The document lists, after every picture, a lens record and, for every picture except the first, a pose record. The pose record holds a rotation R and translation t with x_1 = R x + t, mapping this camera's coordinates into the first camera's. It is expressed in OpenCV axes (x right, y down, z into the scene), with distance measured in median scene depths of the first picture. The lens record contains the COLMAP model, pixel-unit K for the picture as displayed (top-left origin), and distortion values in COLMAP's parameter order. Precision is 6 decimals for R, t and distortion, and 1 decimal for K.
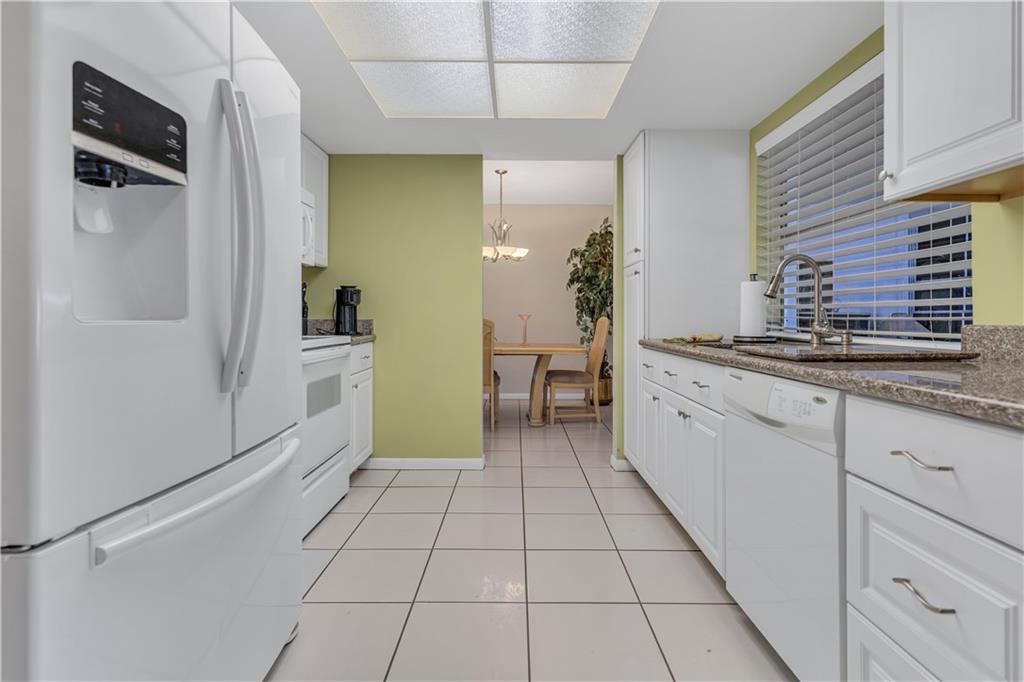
lens RADIAL K [[502.0, 0, 517.3], [0, 502.0, 314.7], [0, 0, 1]] dist [0.001653, -0.000937]
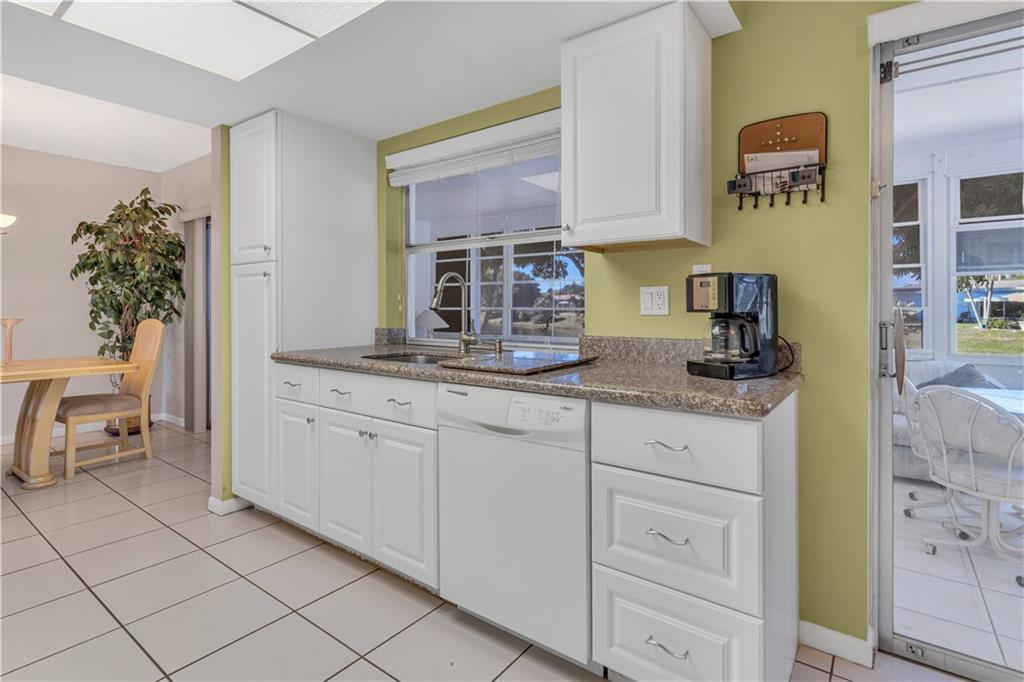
lens RADIAL K [[502.0, 0, 527.6], [0, 502.0, 307.5], [0, 0, 1]] dist [0.001653, -0.000937]
pose [[0.588470, -0.001869, 0.808517, -0.174365], [-0.005075, 0.999969, 0.006006, -0.032848], [-0.808503, -0.007637, 0.588442, 0.134500]]
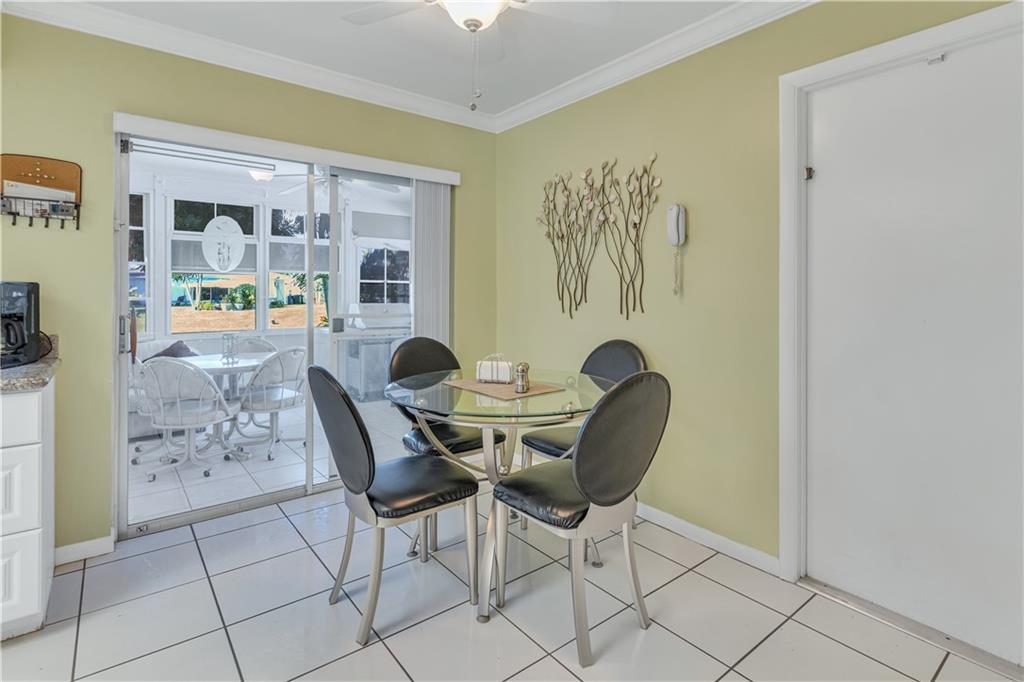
lens RADIAL K [[502.0, 0, 502.7], [0, 502.0, 289.6], [0, 0, 1]] dist [0.001653, -0.000937]
pose [[-0.610234, 0.001945, 0.792219, -0.509982], [-0.007423, 0.999939, -0.008172, -0.055467], [-0.792186, -0.010867, -0.610183, 0.151228]]
